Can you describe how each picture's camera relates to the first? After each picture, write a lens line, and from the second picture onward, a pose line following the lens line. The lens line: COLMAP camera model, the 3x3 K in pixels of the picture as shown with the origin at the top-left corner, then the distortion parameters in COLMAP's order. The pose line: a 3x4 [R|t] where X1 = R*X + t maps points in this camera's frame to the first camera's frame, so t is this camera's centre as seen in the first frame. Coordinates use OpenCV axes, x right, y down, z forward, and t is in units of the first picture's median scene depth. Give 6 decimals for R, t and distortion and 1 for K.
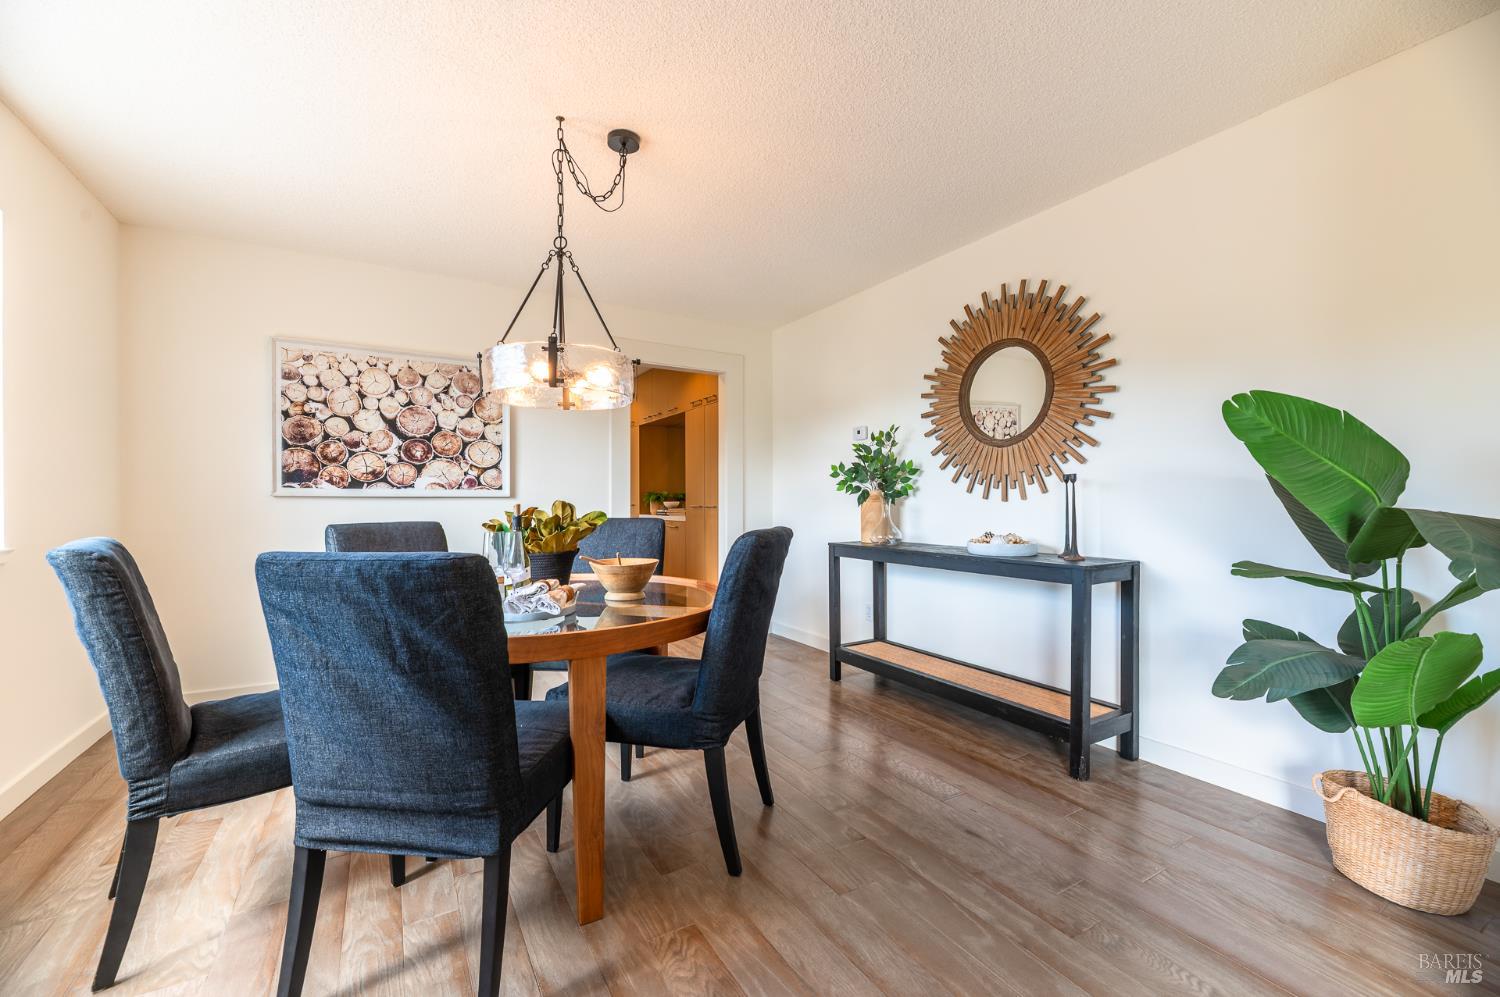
lens RADIAL K [[603.7, 0, 744.3], [0, 603.7, 500.8], [0, 0, 1]] dist [-0.000405, 0.000347]
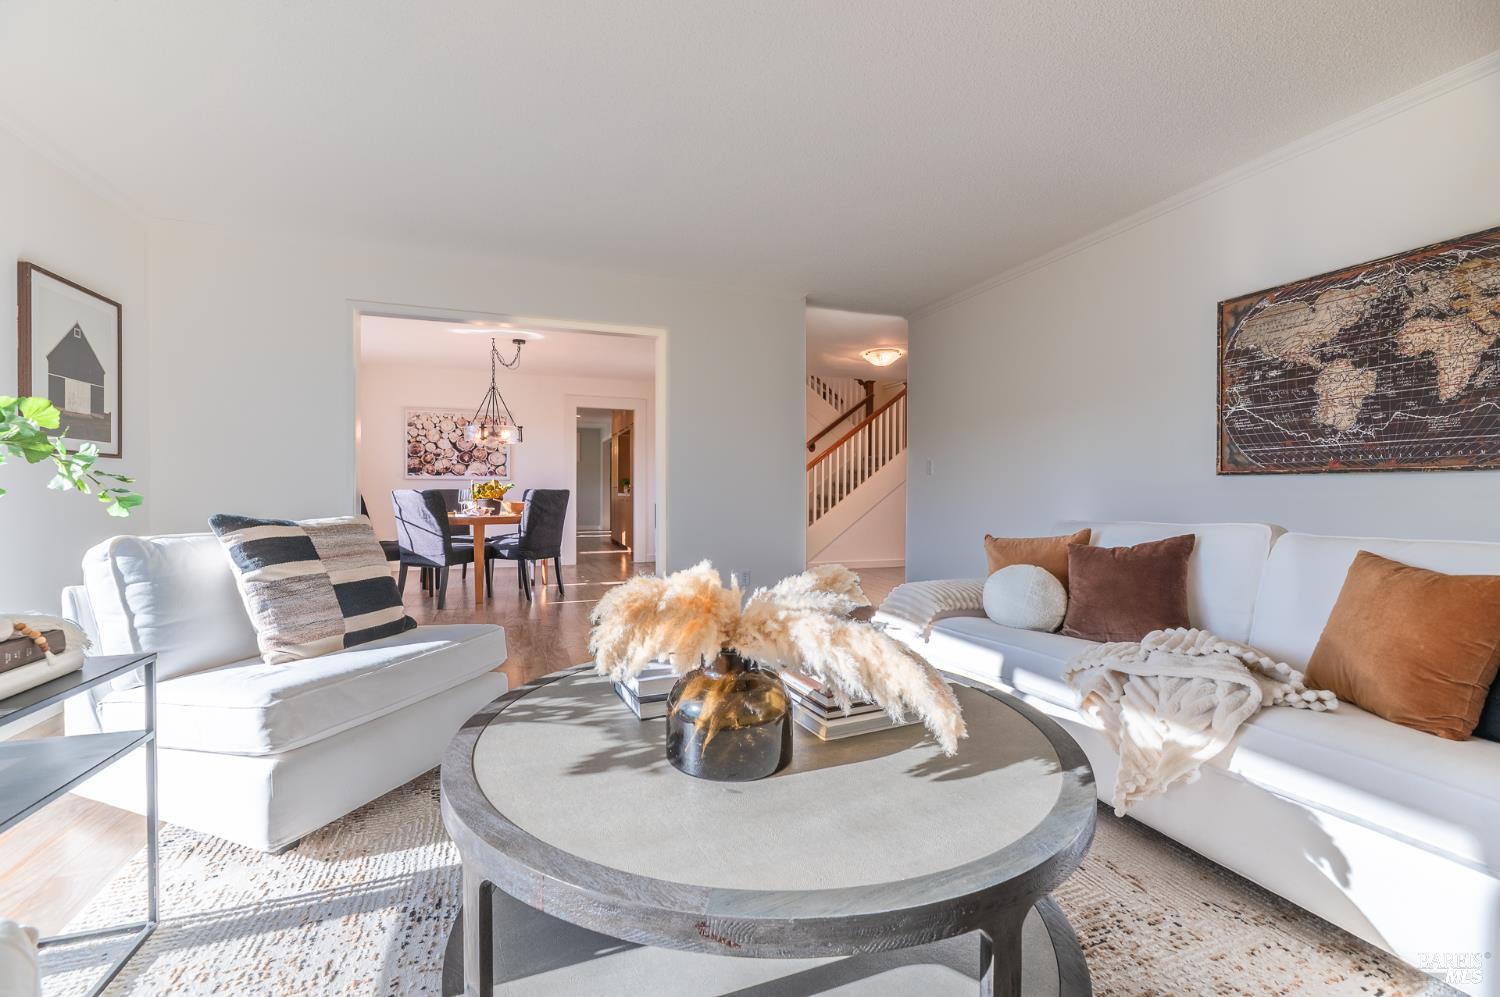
lens RADIAL K [[603.7, 0, 744.3], [0, 603.7, 500.8], [0, 0, 1]] dist [-0.000405, 0.000347]
pose [[0.983755, 0.010971, -0.179179, 0.819041], [-0.006985, 0.999714, 0.022865, 0.013121], [0.179378, -0.021242, 0.983551, -0.928261]]
